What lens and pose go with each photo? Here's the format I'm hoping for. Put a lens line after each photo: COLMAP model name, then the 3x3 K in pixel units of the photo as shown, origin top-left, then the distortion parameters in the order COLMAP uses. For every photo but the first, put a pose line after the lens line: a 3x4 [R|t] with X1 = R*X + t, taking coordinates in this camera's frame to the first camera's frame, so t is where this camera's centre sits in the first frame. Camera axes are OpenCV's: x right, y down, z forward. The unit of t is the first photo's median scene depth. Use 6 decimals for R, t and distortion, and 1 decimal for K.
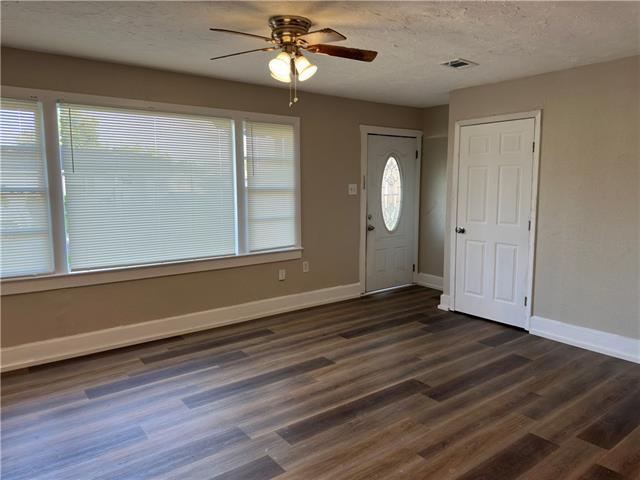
lens RADIAL K [[447.8, 0, 320.0], [0, 447.8, 240.0], [0, 0, 1]] dist [0.116728, -0.164748]
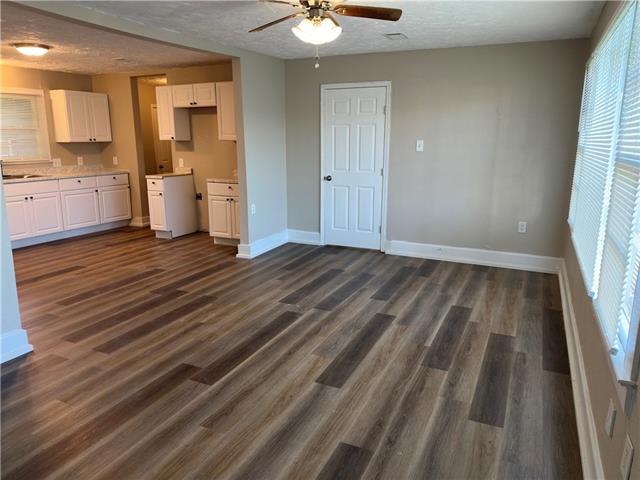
lens RADIAL K [[447.8, 0, 320.0], [0, 447.8, 240.0], [0, 0, 1]] dist [0.116728, -0.164748]
pose [[-0.889572, 0.096611, -0.446462, 0.376550], [-0.062732, 0.942280, 0.328896, -0.221350], [0.452468, 0.320584, -0.832165, 1.705049]]
